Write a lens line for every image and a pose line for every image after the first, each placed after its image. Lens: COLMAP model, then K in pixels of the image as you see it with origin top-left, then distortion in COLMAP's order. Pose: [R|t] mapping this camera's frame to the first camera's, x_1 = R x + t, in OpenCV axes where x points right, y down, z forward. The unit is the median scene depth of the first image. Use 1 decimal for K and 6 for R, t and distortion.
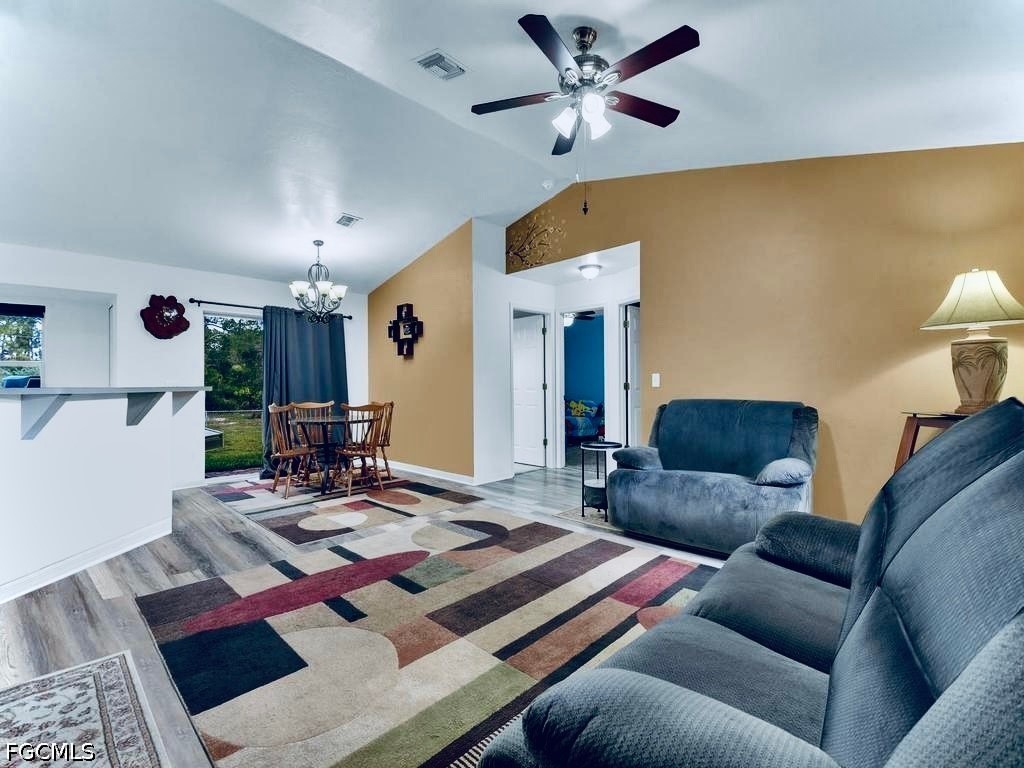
lens RADIAL K [[466.4, 0, 515.5], [0, 466.4, 385.3], [0, 0, 1]] dist [-0.002825, -0.002107]
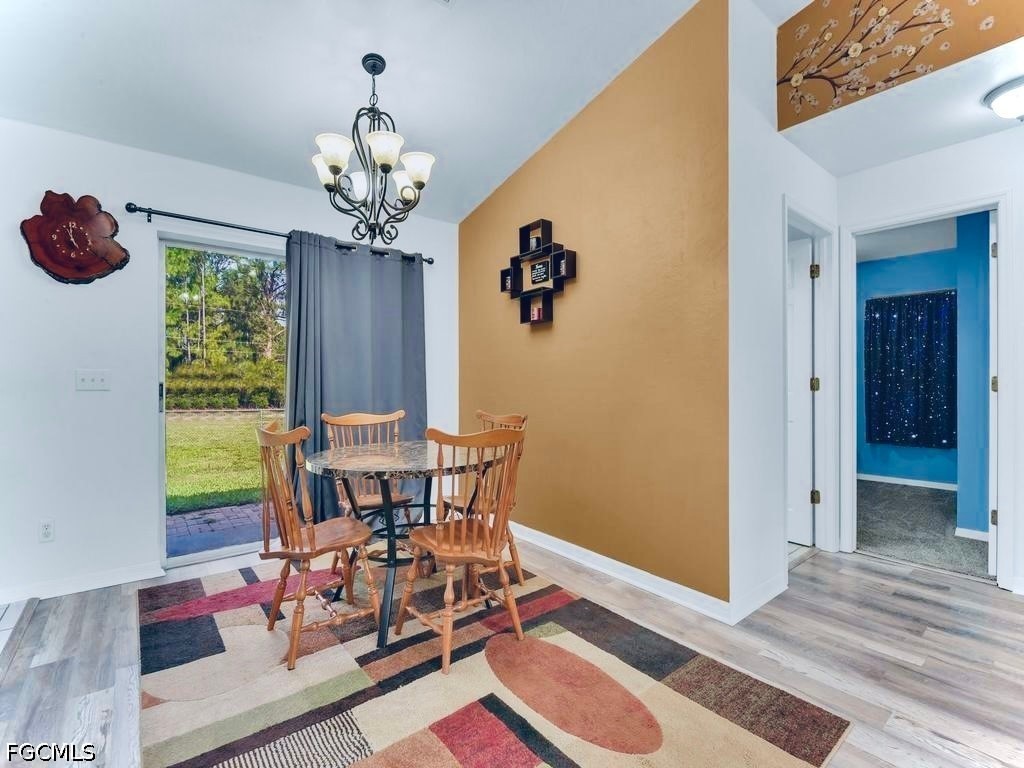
lens RADIAL K [[466.4, 0, 505.9], [0, 466.4, 386.2], [0, 0, 1]] dist [-0.002825, -0.002107]
pose [[0.989918, 0.005555, -0.141536, -0.234506], [-0.004246, 0.999945, 0.009550, 0.001938], [0.141581, -0.008853, 0.989887, 0.578589]]
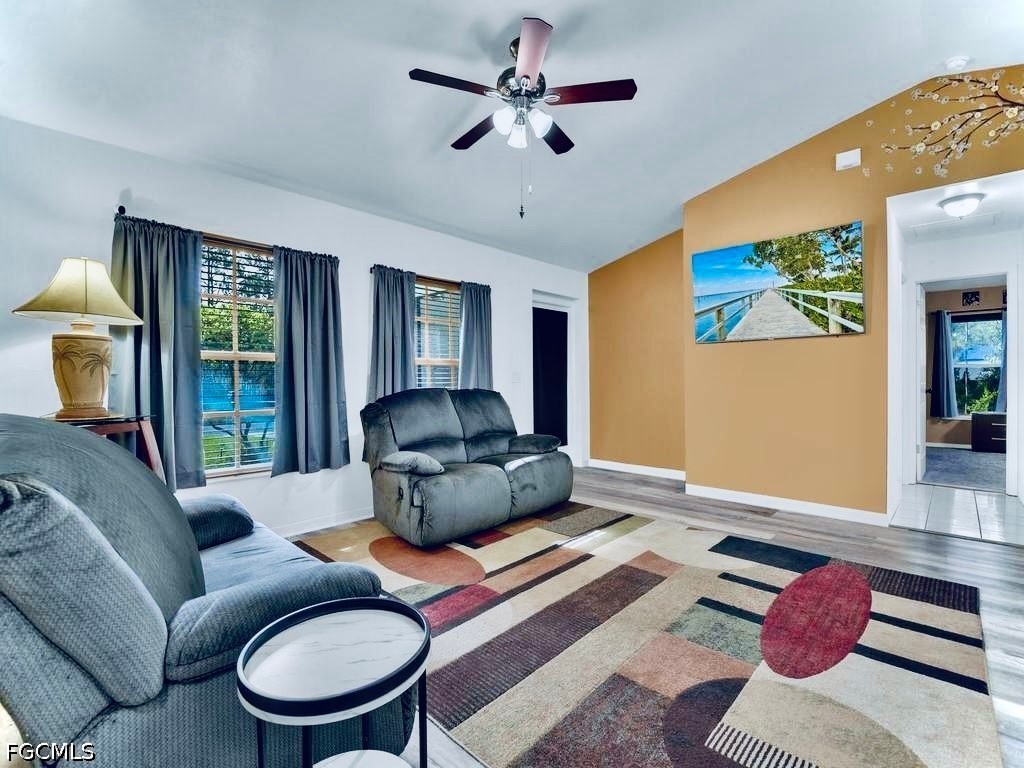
lens RADIAL K [[466.4, 0, 513.2], [0, 466.4, 383.3], [0, 0, 1]] dist [-0.002825, -0.002107]
pose [[-0.999908, 0.012013, 0.006266, 0.077827], [0.012068, 0.999888, 0.008833, -0.001071], [-0.006159, 0.008908, -0.999941, 0.958718]]
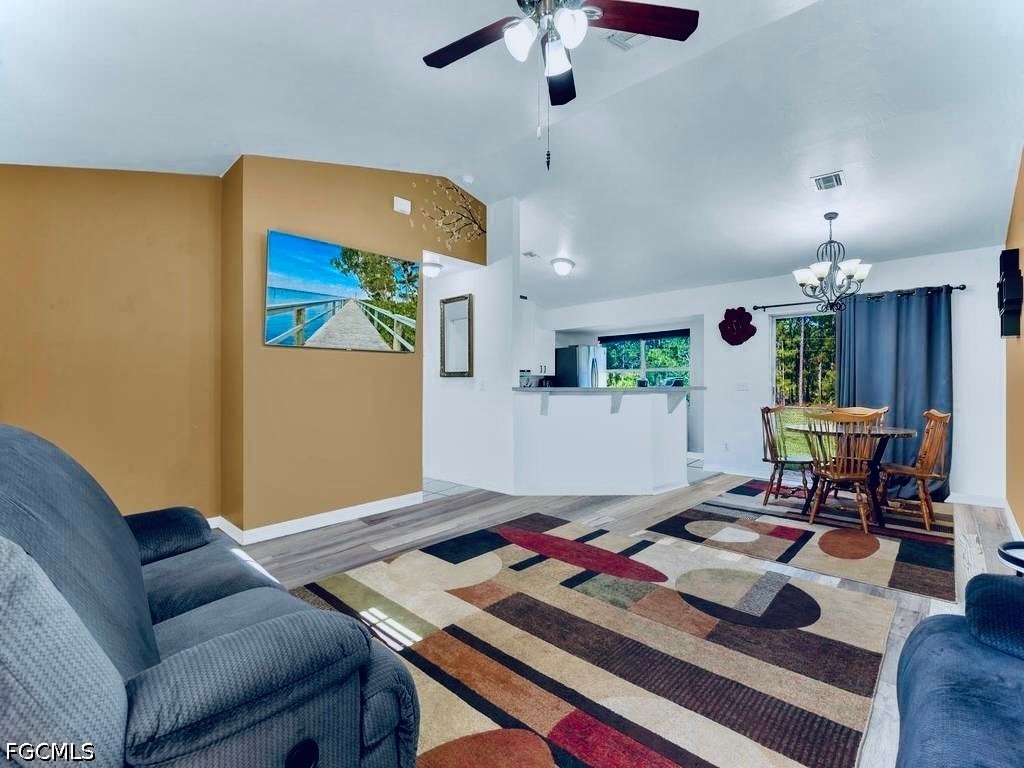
lens RADIAL K [[466.4, 0, 511.3], [0, 466.4, 385.7], [0, 0, 1]] dist [-0.002825, -0.002107]
pose [[-0.005610, 0.014505, -0.999879, 0.423570], [0.001783, 0.999893, 0.014495, -0.014840], [0.999983, -0.001702, -0.005635, 0.439124]]
